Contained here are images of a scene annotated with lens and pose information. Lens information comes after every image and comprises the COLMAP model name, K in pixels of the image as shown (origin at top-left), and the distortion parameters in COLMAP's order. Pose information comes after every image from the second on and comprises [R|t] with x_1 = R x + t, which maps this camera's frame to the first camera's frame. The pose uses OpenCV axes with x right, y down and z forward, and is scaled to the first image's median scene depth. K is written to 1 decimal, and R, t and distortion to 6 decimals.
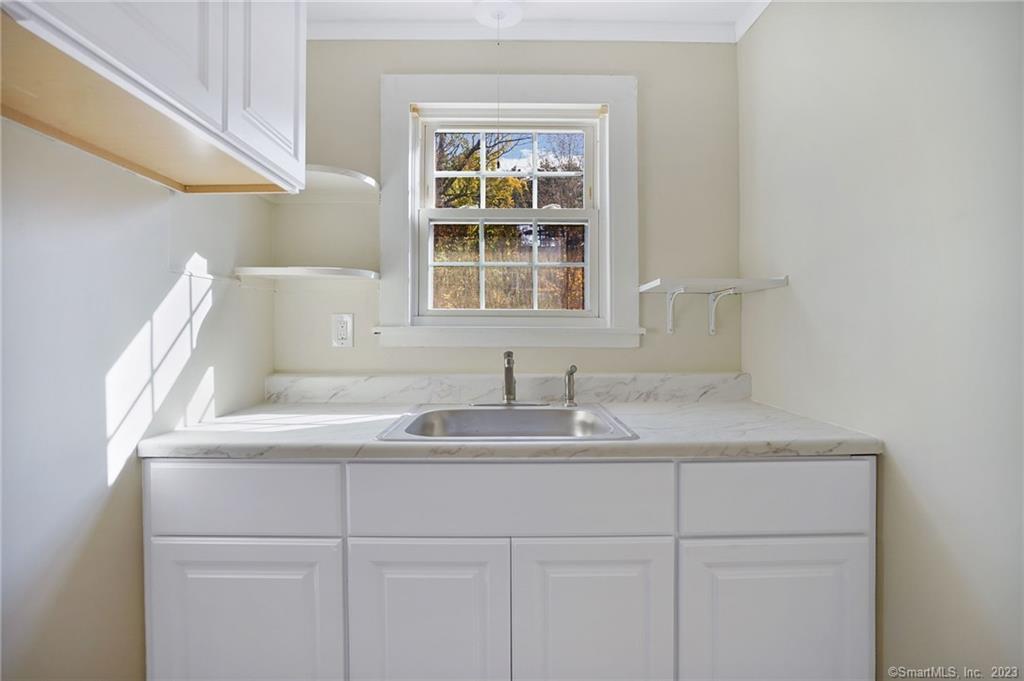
lens RADIAL K [[491.8, 0, 512.3], [0, 491.8, 323.3], [0, 0, 1]] dist [-0.046857, 0.016645]
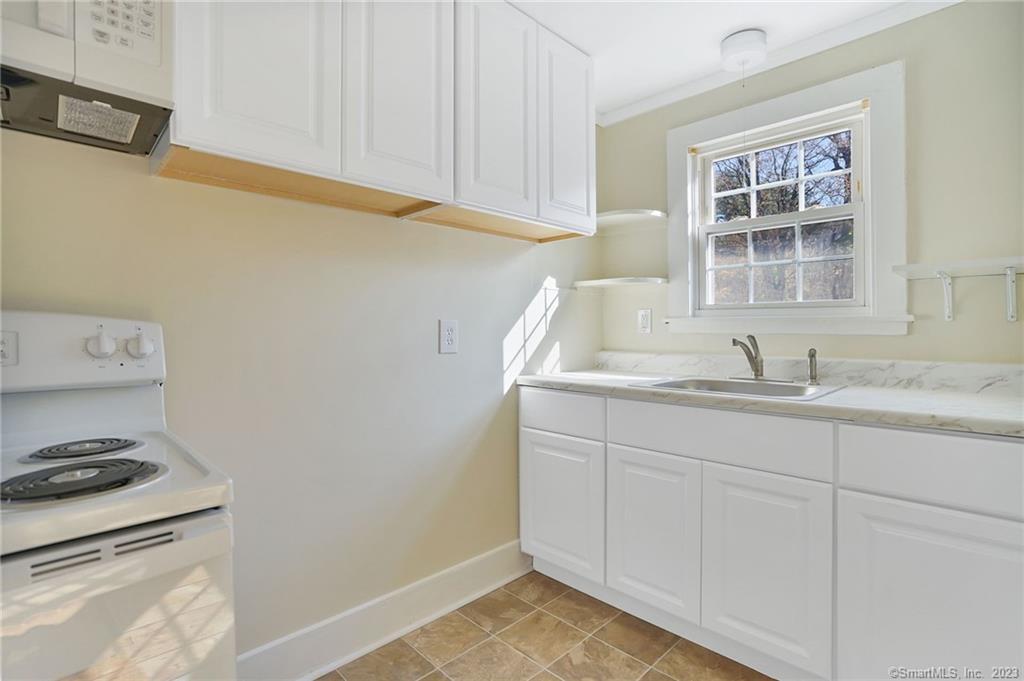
lens RADIAL K [[491.8, 0, 512.3], [0, 491.8, 323.3], [0, 0, 1]] dist [-0.046857, 0.016645]
pose [[0.689111, -0.009370, -0.724595, 0.435258], [0.003993, 0.999950, -0.009133, 0.033675], [0.724645, 0.003401, 0.689114, -0.258120]]
